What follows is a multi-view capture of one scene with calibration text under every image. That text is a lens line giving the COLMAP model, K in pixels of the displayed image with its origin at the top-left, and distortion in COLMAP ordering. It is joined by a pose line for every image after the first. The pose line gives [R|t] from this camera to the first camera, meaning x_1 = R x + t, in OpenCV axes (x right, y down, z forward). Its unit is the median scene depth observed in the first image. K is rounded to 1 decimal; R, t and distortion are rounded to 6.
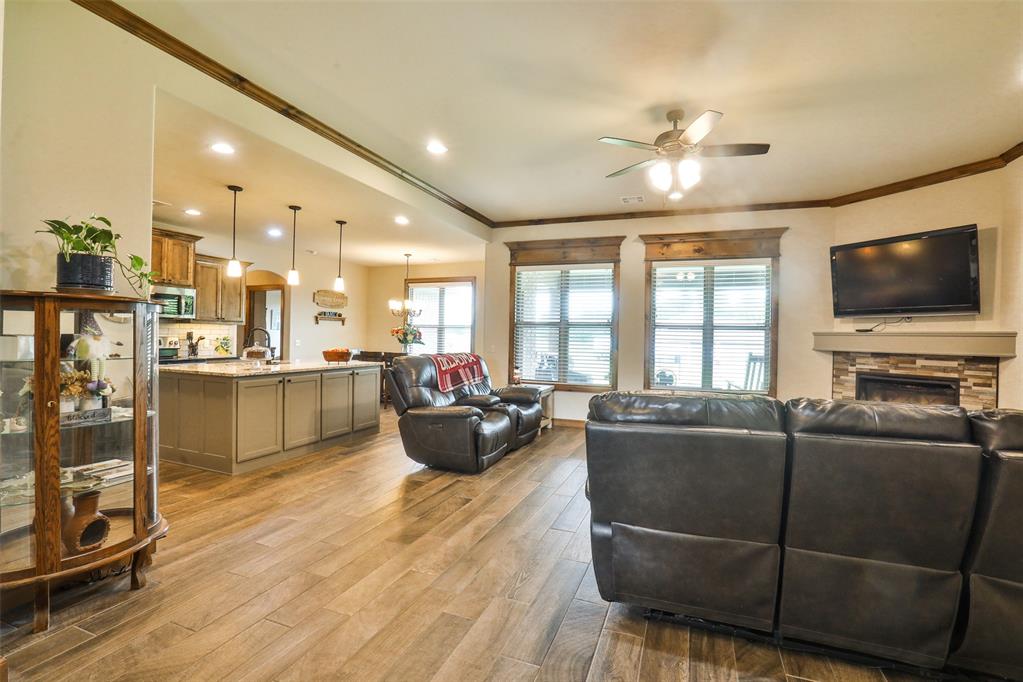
lens RADIAL K [[465.8, 0, 514.3], [0, 465.8, 339.9], [0, 0, 1]] dist [-0.045610, 0.013932]
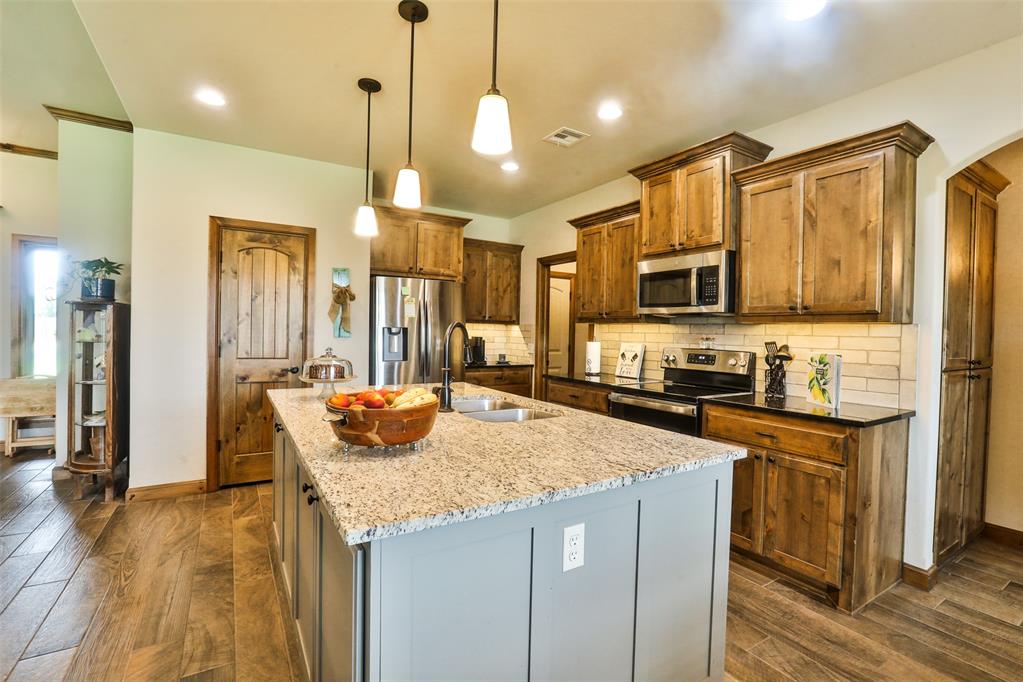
lens RADIAL K [[465.8, 0, 519.4], [0, 465.8, 342.6], [0, 0, 1]] dist [-0.045610, 0.013932]
pose [[-0.608998, -0.010255, -0.793106, -0.237926], [-0.040023, 0.999040, 0.017814, -0.019784], [0.792161, 0.042591, -0.608824, 1.347814]]
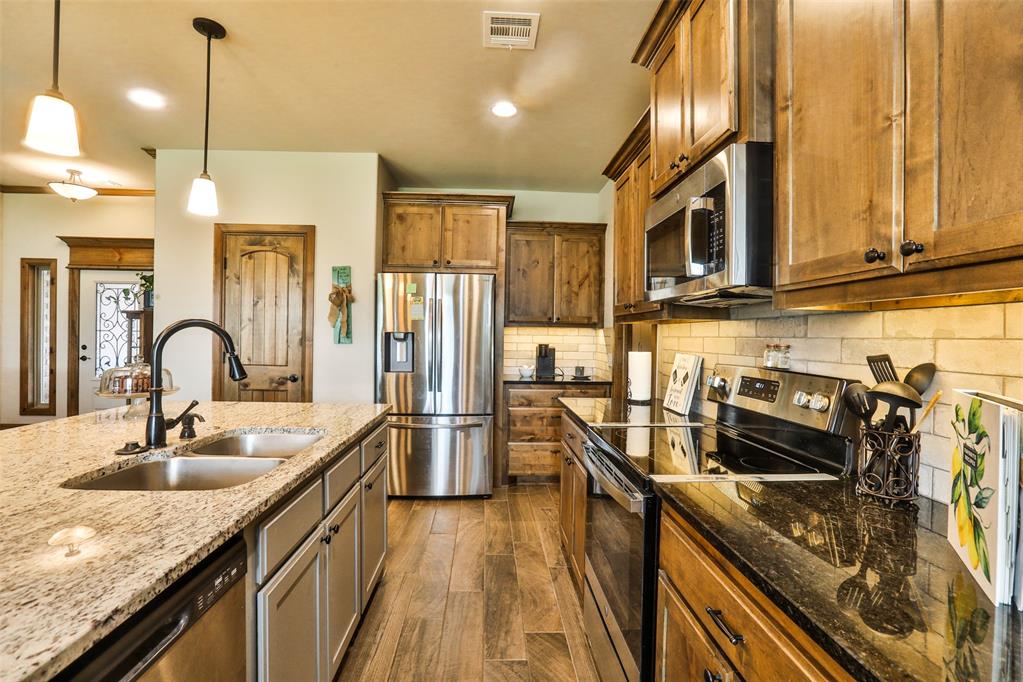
lens RADIAL K [[465.8, 0, 517.5], [0, 465.8, 342.0], [0, 0, 1]] dist [-0.045610, 0.013932]
pose [[-0.917068, -0.025272, -0.397930, -0.635212], [-0.035320, 0.999215, 0.017940, -0.027152], [0.397164, 0.030507, -0.917240, 1.379475]]
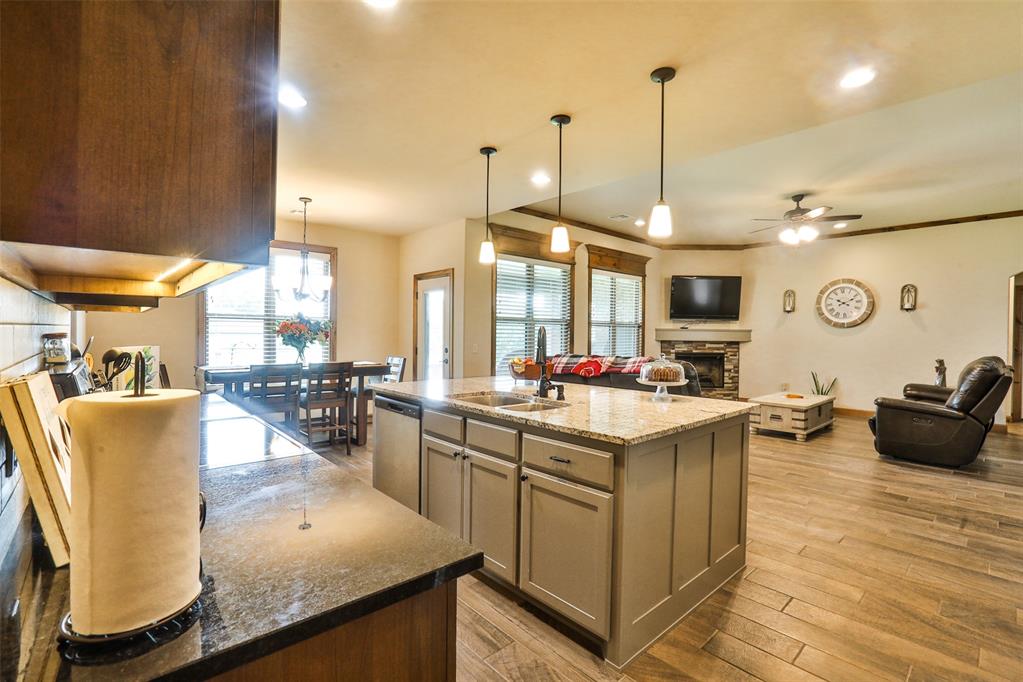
lens RADIAL K [[465.8, 0, 513.7], [0, 465.8, 340.7], [0, 0, 1]] dist [-0.045610, 0.013932]
pose [[0.451235, -0.027275, 0.891988, -1.063088], [0.003941, 0.999584, 0.028571, -0.024948], [-0.892396, -0.009377, 0.451155, 0.802586]]
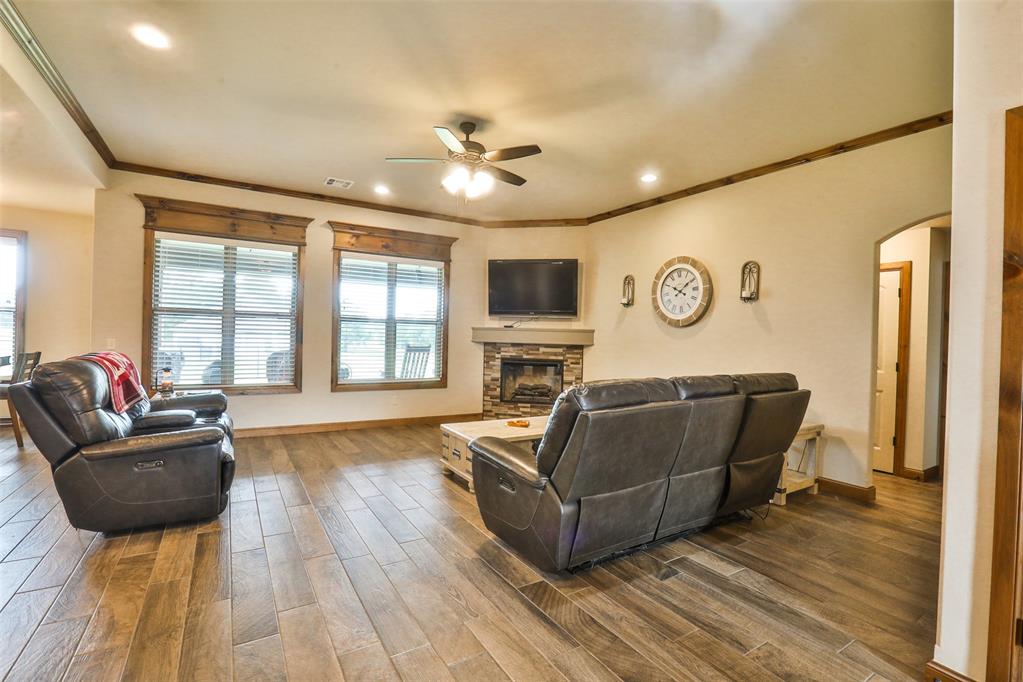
lens RADIAL K [[465.8, 0, 513.5], [0, 465.8, 339.1], [0, 0, 1]] dist [-0.045610, 0.013932]
pose [[0.602421, -0.008453, 0.798134, -0.312434], [-0.007476, 0.999840, 0.016232, -0.006481], [-0.798144, -0.015745, 0.602261, 0.173479]]
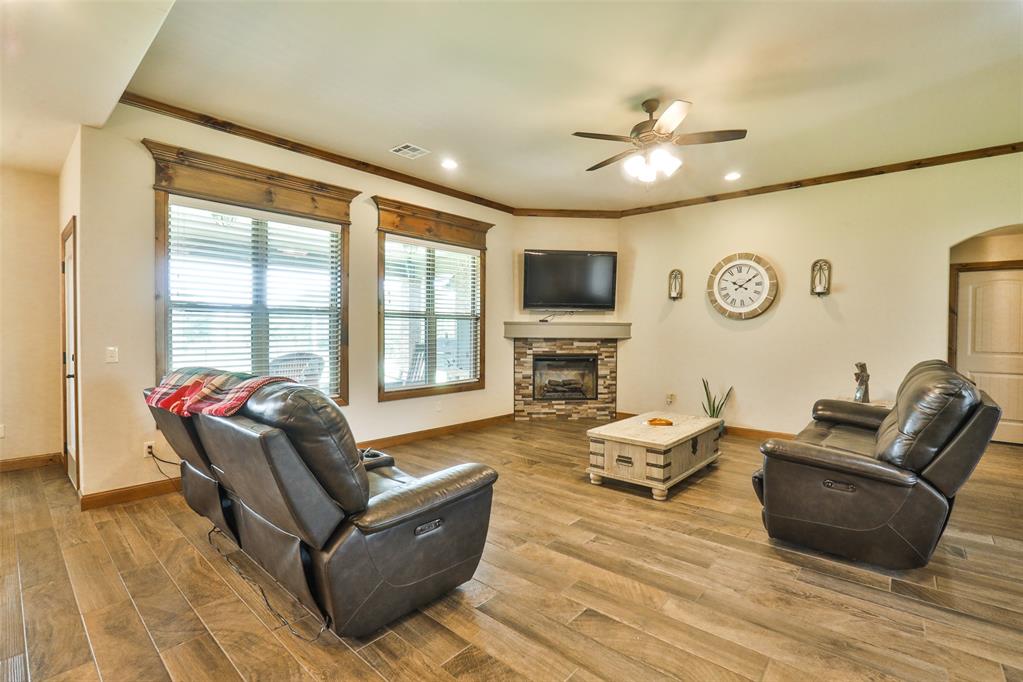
lens RADIAL K [[465.8, 0, 515.7], [0, 465.8, 340.6], [0, 0, 1]] dist [-0.045610, 0.013932]
pose [[0.339703, -0.037854, 0.939771, -0.477883], [0.007460, 0.999267, 0.037554, -0.015014], [-0.940503, -0.005747, 0.339736, 0.645586]]
